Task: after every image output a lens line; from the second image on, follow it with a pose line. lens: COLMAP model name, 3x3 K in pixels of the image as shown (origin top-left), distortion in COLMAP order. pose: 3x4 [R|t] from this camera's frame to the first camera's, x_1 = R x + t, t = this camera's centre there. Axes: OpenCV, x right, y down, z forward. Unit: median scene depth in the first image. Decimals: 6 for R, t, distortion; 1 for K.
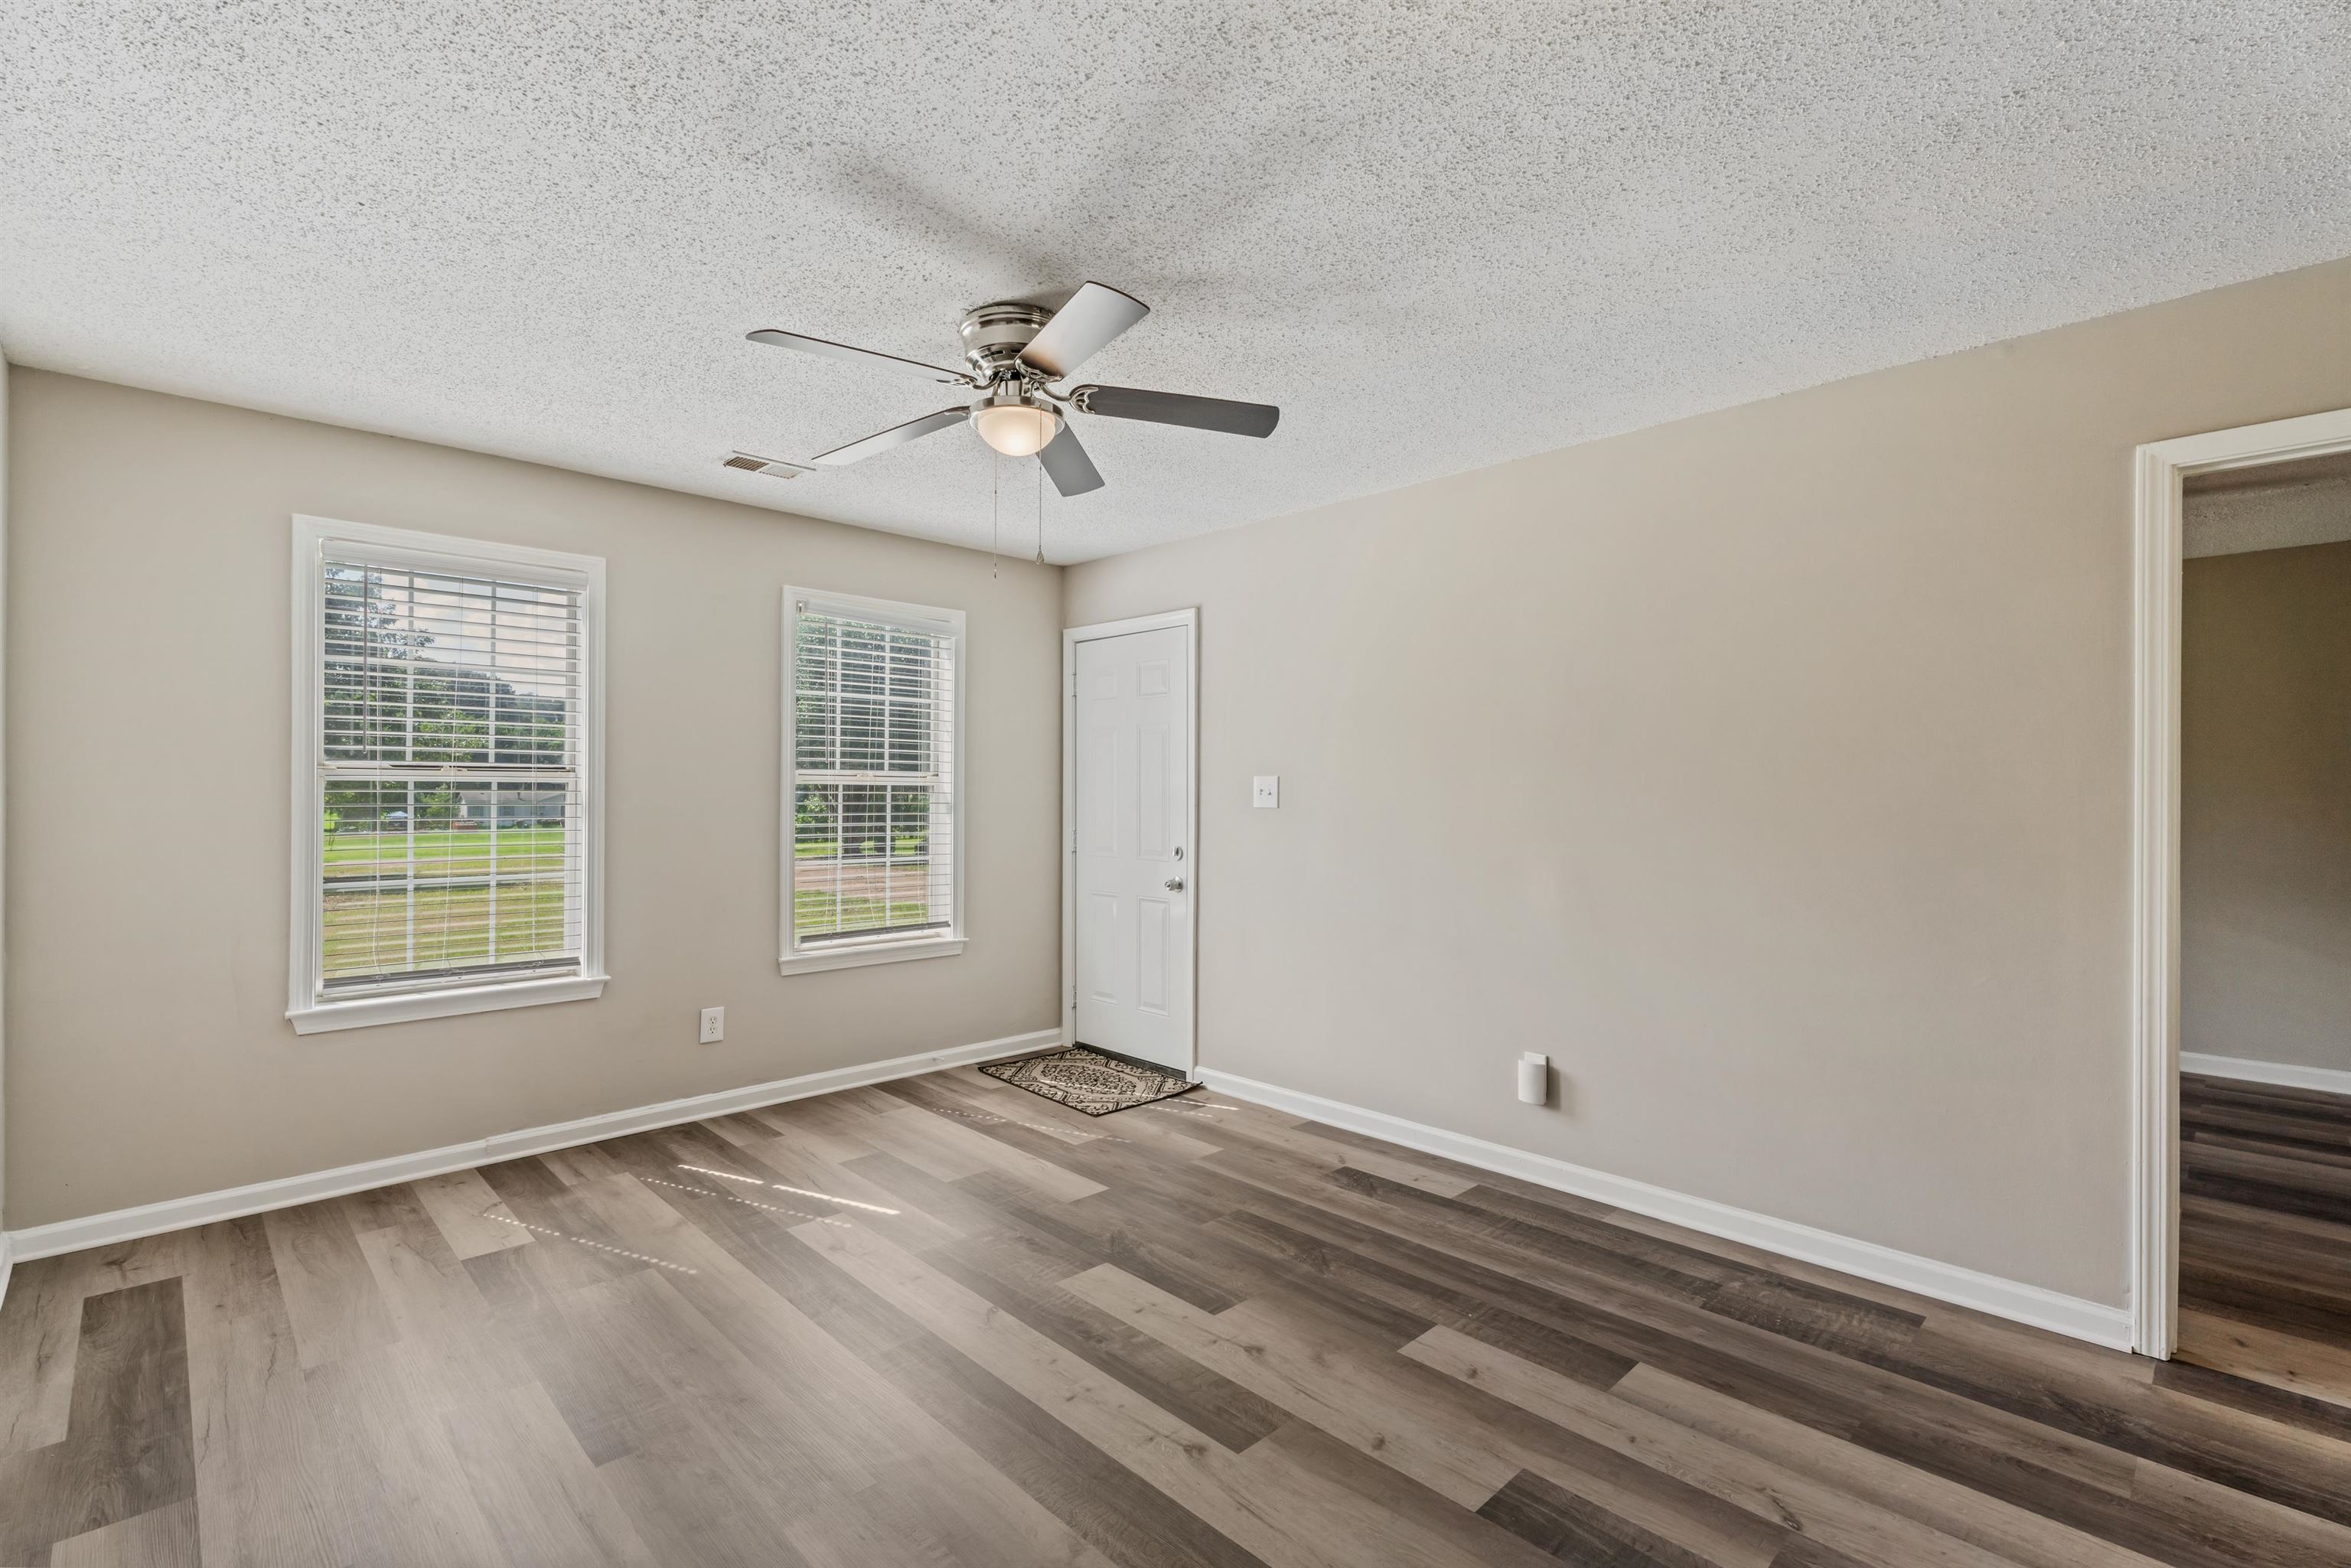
lens RADIAL K [[1046.0, 0, 1182.2], [0, 1046.0, 795.1], [0, 0, 1]] dist [-0.003138, 0.001122]
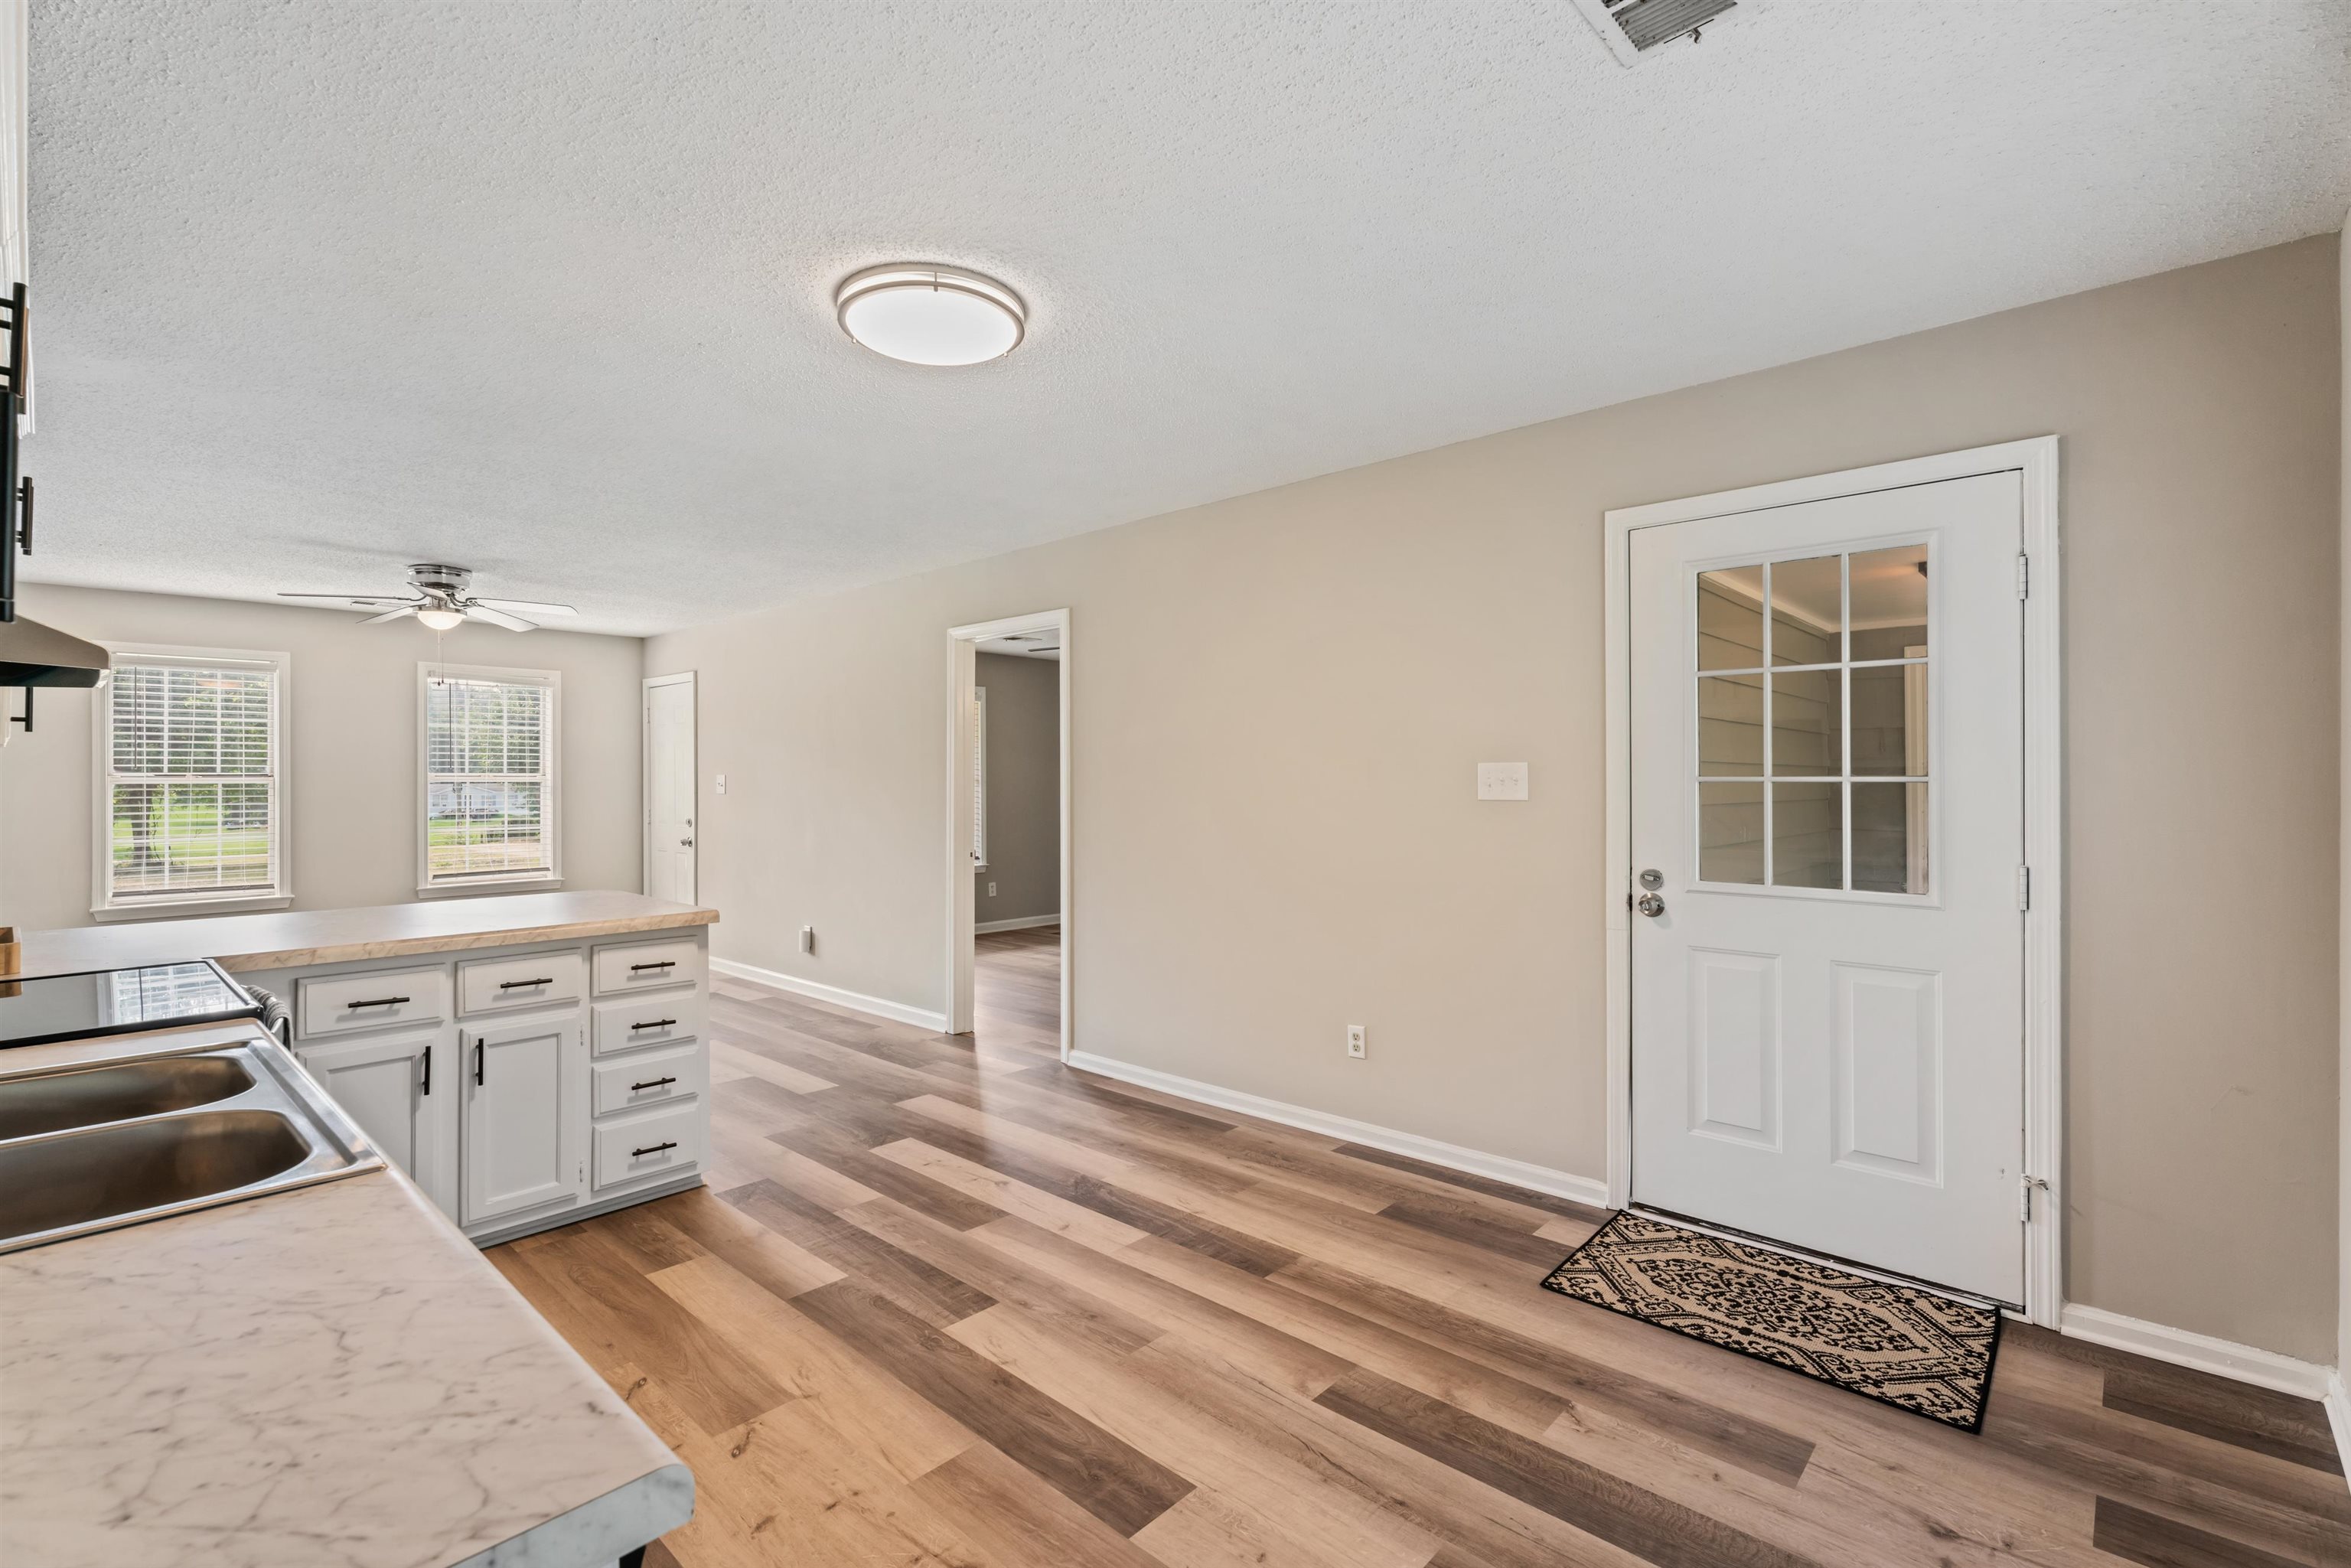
lens RADIAL K [[1046.0, 0, 1140.3], [0, 1046.0, 765.0], [0, 0, 1]] dist [-0.003138, 0.001122]
pose [[0.998359, -0.005873, 0.056962, 0.890445], [0.006923, 0.999809, -0.018252, -0.000400], [-0.056844, 0.018616, 0.998209, -0.952353]]
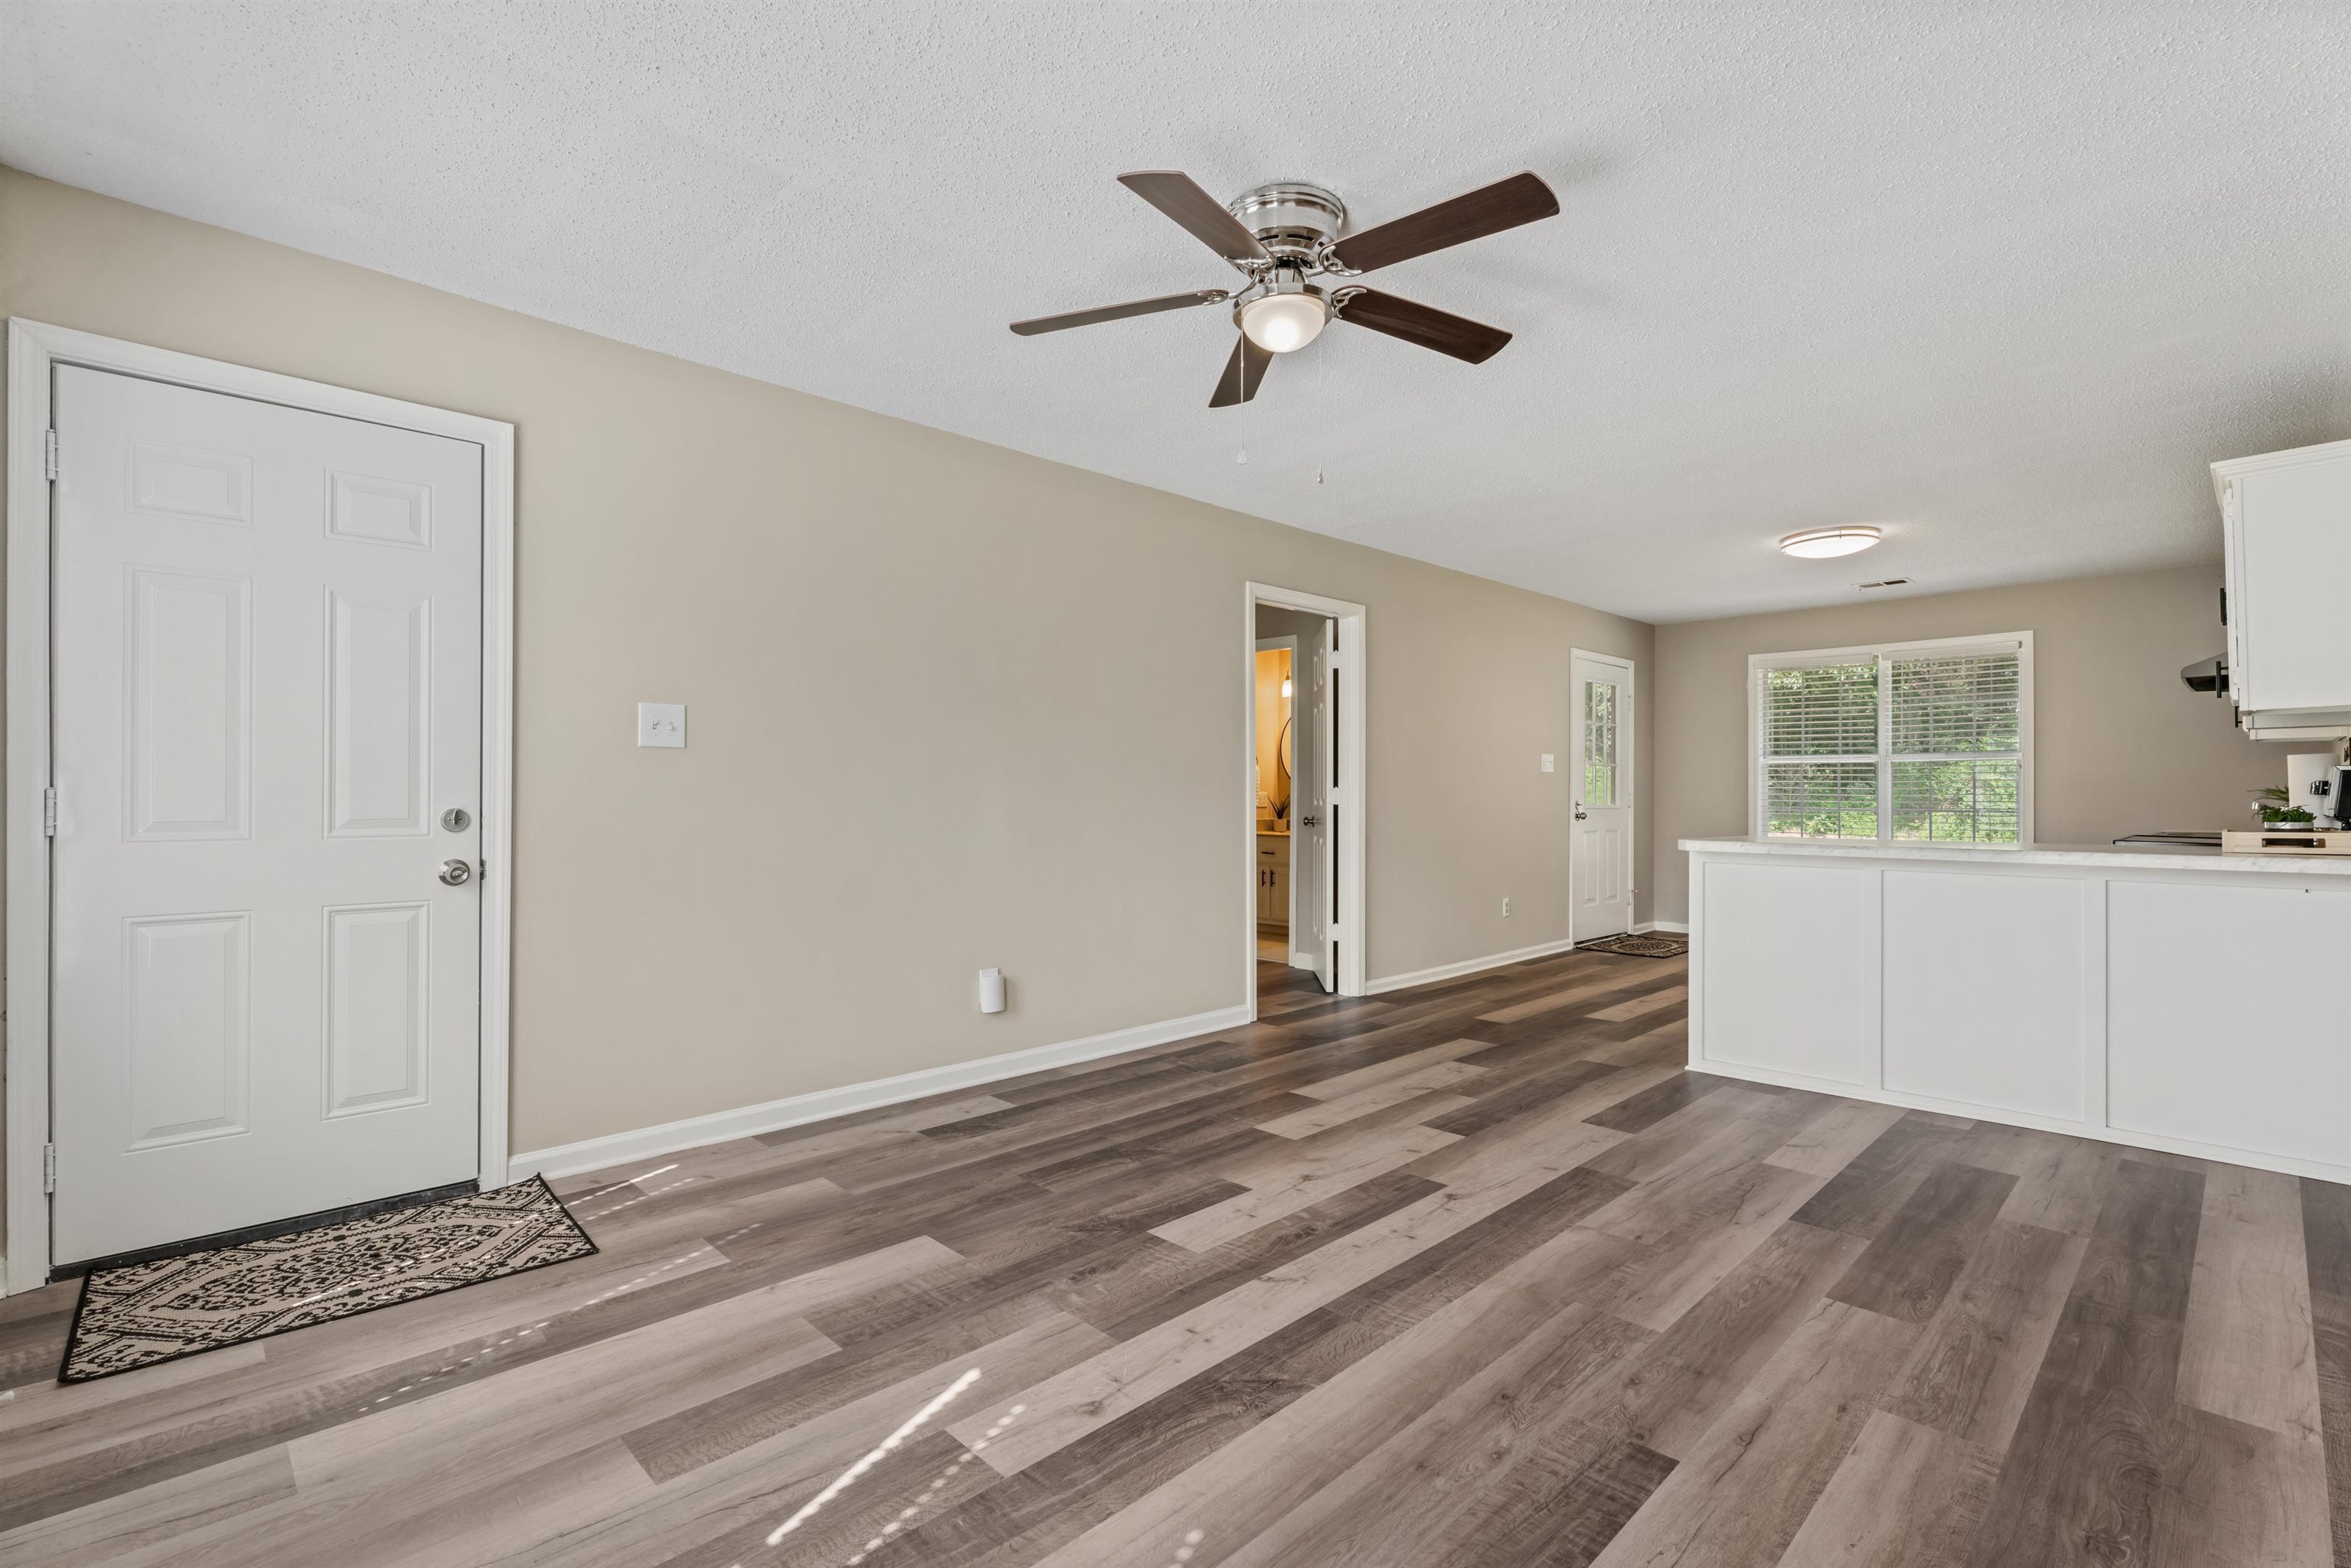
lens RADIAL K [[1046.0, 0, 1161.9], [0, 1046.0, 786.3], [0, 0, 1]] dist [-0.003138, 0.001122]
pose [[0.010315, 0.004423, 0.999937, -0.869360], [-0.001424, 0.999989, -0.004408, 0.056640], [-0.999946, -0.001378, 0.010321, 0.865312]]
